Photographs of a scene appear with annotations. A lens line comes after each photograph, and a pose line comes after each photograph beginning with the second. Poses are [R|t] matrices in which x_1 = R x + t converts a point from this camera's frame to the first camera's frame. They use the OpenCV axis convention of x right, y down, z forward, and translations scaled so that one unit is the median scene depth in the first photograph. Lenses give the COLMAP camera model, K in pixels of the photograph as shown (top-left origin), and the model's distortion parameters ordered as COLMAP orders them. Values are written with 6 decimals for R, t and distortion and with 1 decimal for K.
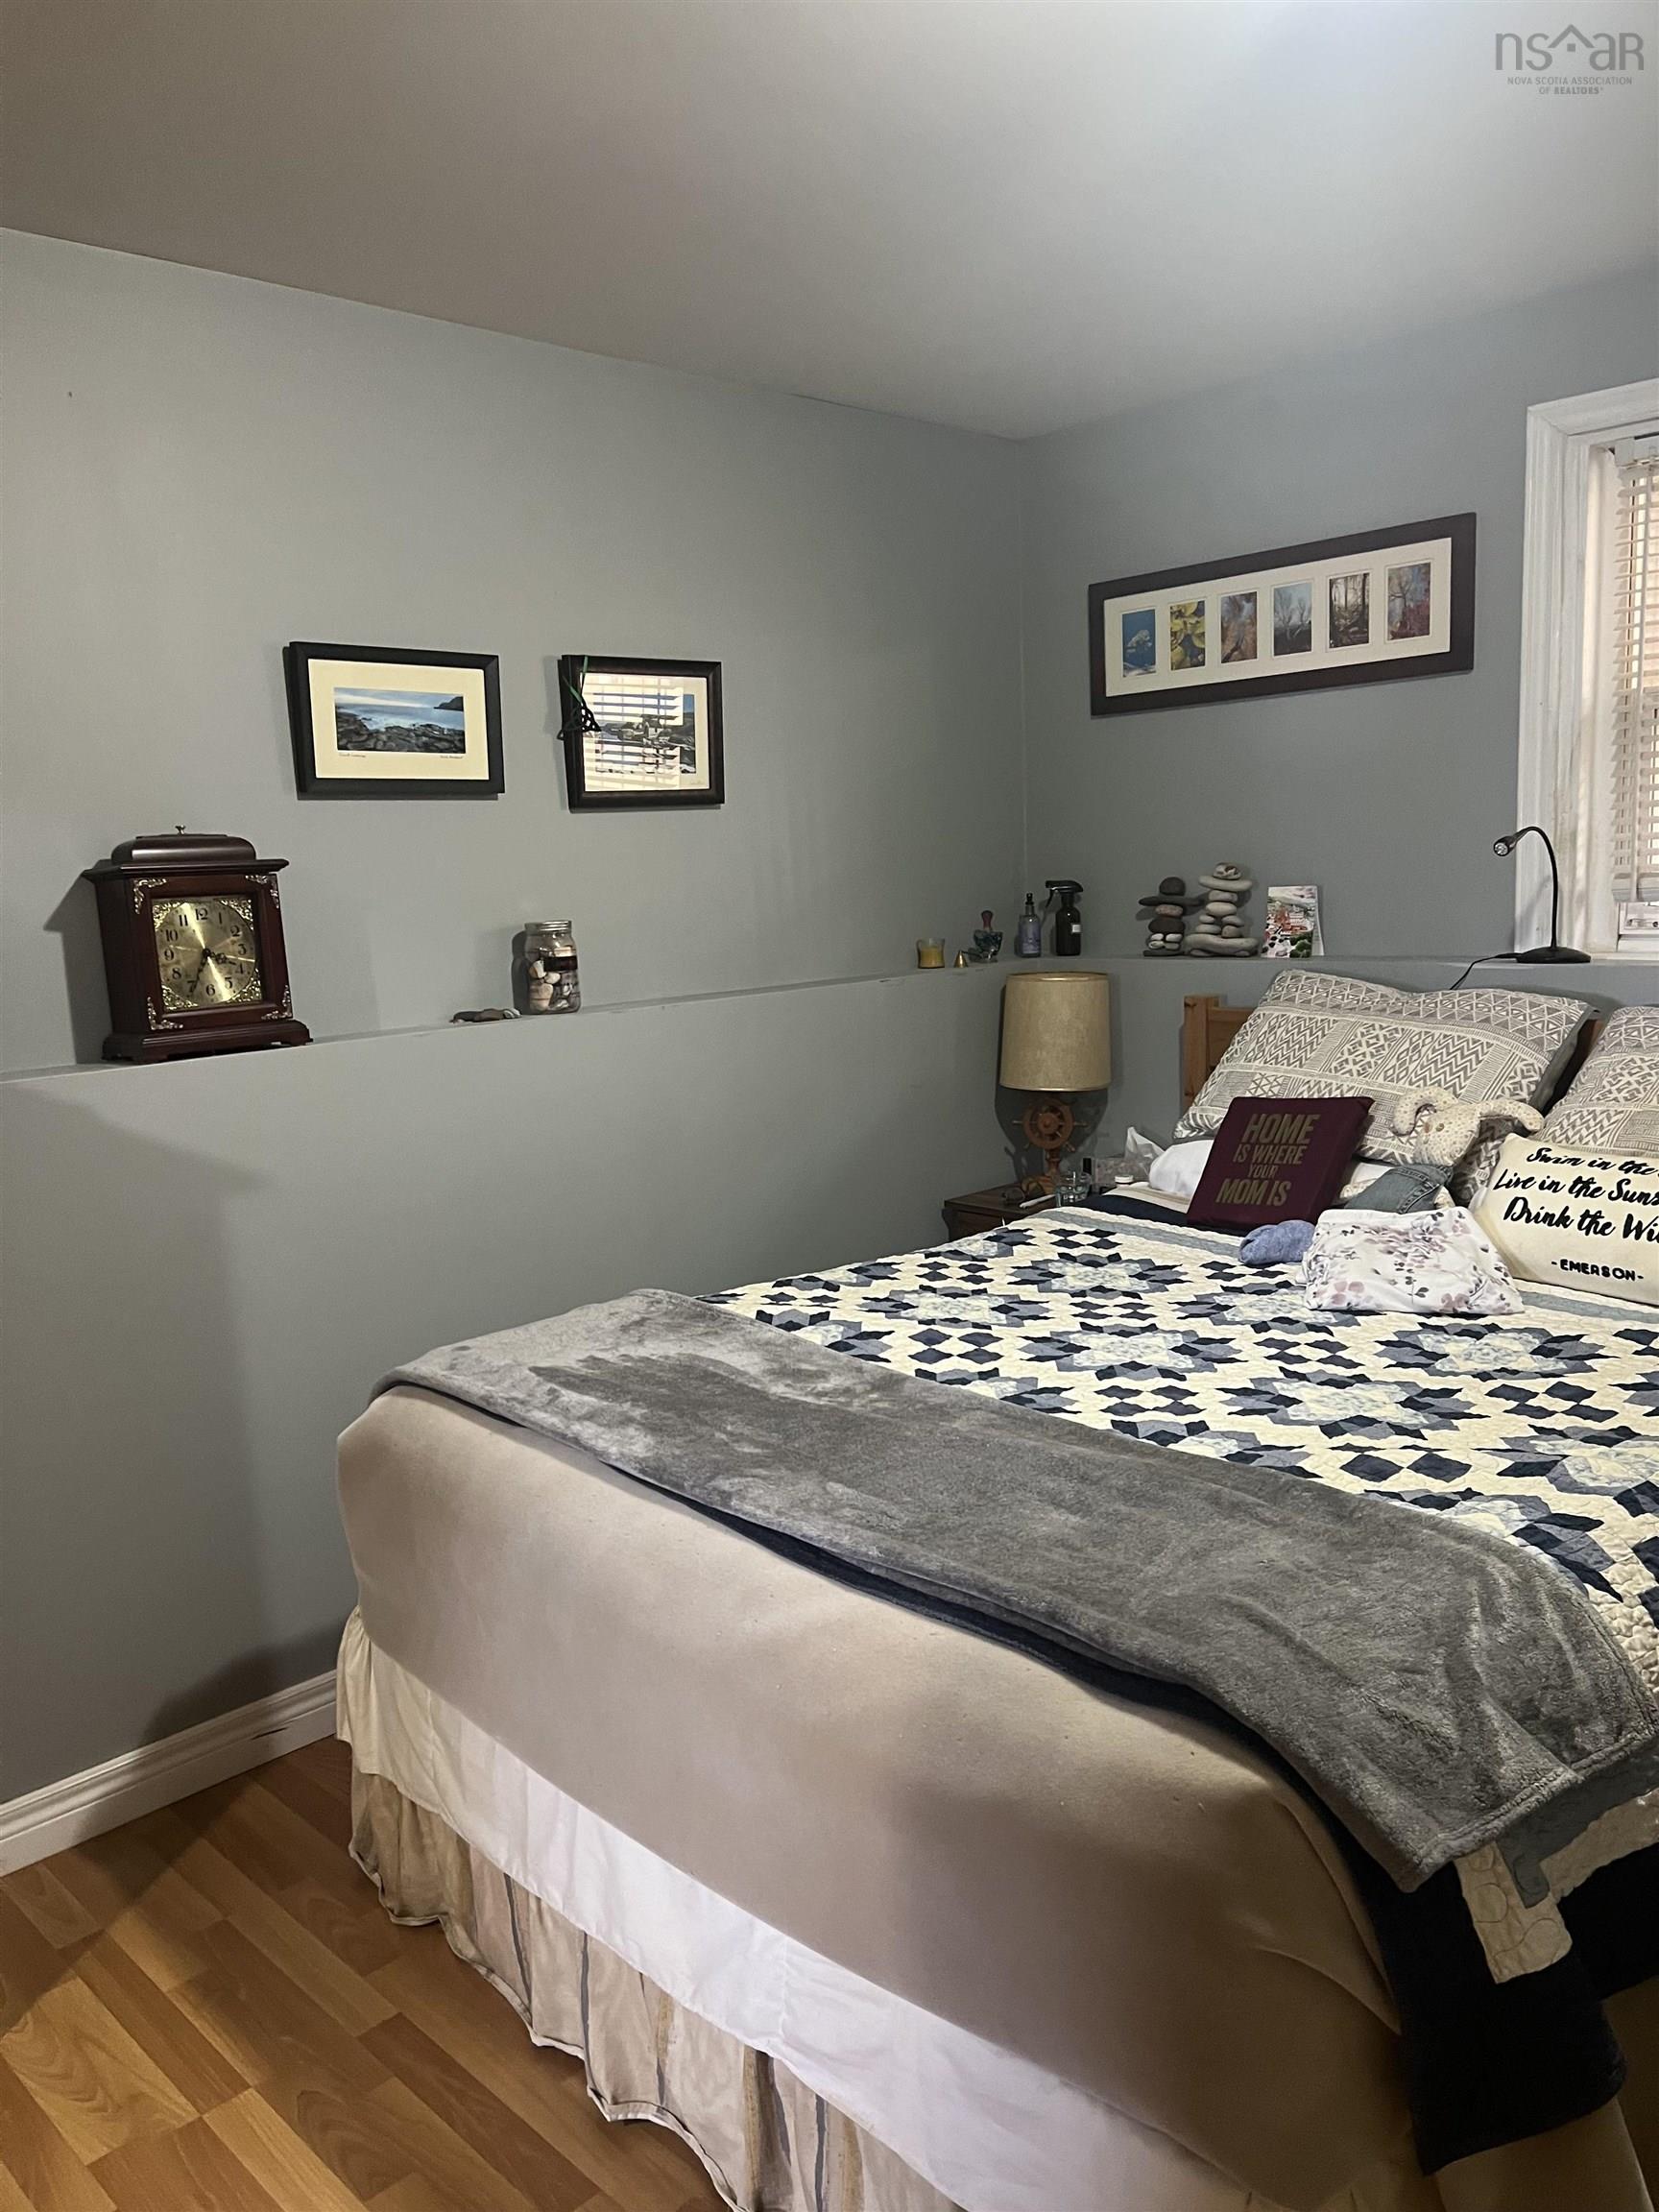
lens RADIAL K [[1636.7, 0, 829.5], [0, 1636.7, 1106.0], [0, 0, 1]] dist [0.125572, -0.248258]
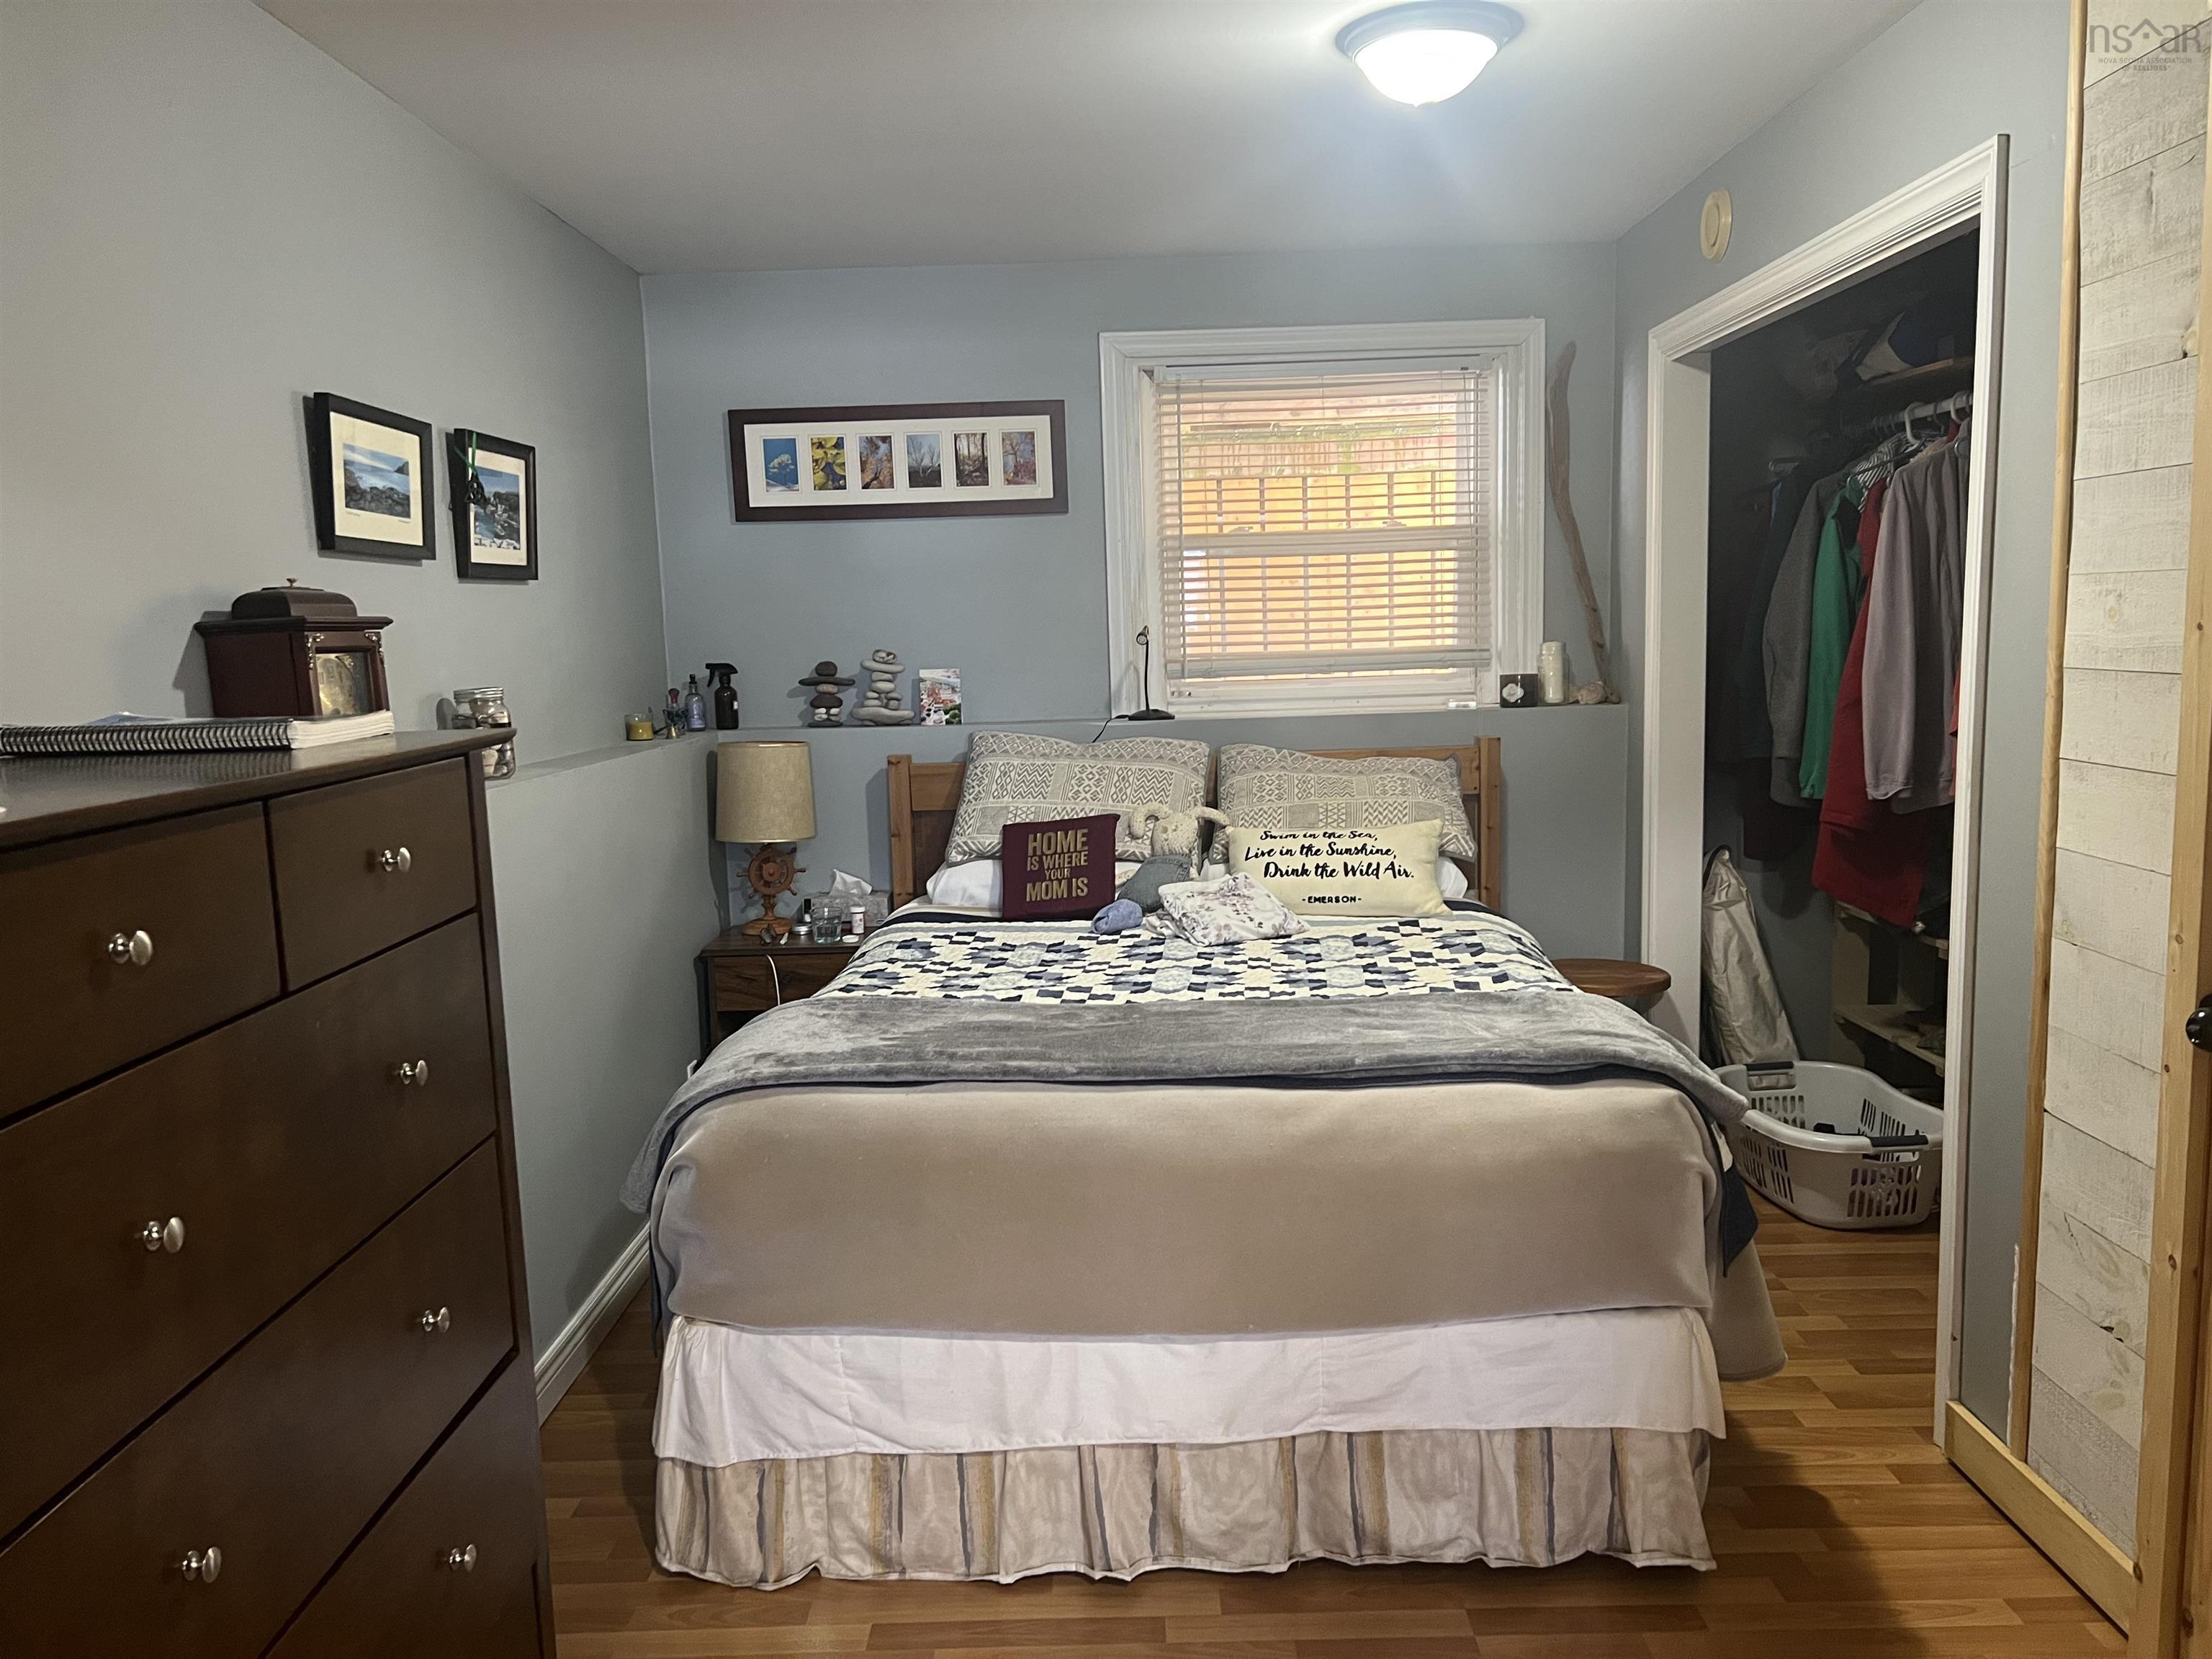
lens RADIAL K [[1636.7, 0, 1106.0], [0, 1636.7, 829.5], [0, 0, 1]] dist [0.125572, -0.248258]
pose [[0.717711, -0.060592, 0.693700, -0.543949], [0.101159, 0.994711, -0.017777, 0.027177], [-0.688954, 0.082933, 0.720044, 0.013613]]
